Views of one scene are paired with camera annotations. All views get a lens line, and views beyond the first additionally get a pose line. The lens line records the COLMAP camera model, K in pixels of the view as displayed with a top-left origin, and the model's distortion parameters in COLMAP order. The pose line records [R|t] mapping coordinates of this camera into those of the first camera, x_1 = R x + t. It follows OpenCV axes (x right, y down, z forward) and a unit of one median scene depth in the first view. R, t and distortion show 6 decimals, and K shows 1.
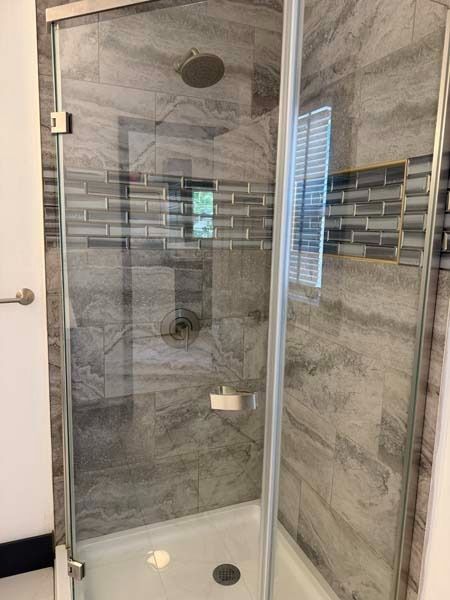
lens RADIAL K [[426.3, 0, 225.6], [0, 426.3, 302.7], [0, 0, 1]] dist [0.045936, -0.049714]
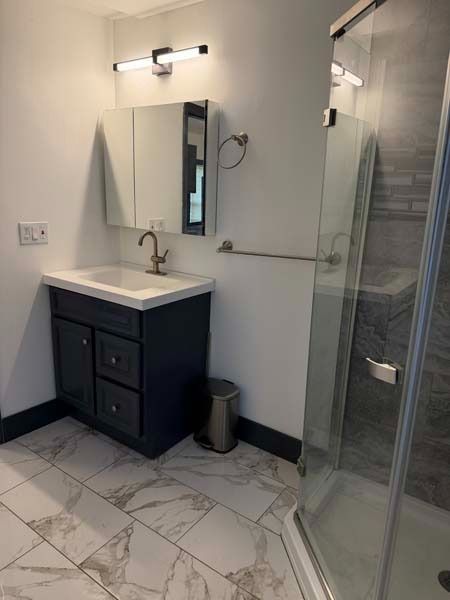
lens RADIAL K [[426.3, 0, 228.5], [0, 426.3, 300.2], [0, 0, 1]] dist [0.045936, -0.049714]
pose [[0.540389, 0.199260, -0.817481, 0.415849], [-0.158097, 0.978296, 0.133949, -0.012695], [0.826429, 0.056856, 0.560163, 0.059103]]
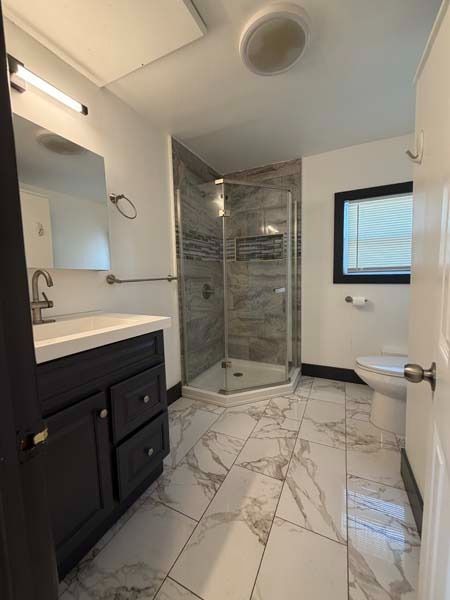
lens RADIAL K [[241.6, 0, 219.6], [0, 241.6, 299.0], [0, 0, 1]] dist [0.003701, 0.000474]
pose [[0.752235, -0.096826, 0.651742, -1.096704], [0.150017, 0.988333, -0.026317, 0.170430], [-0.641590, 0.117569, 0.757984, -0.180083]]
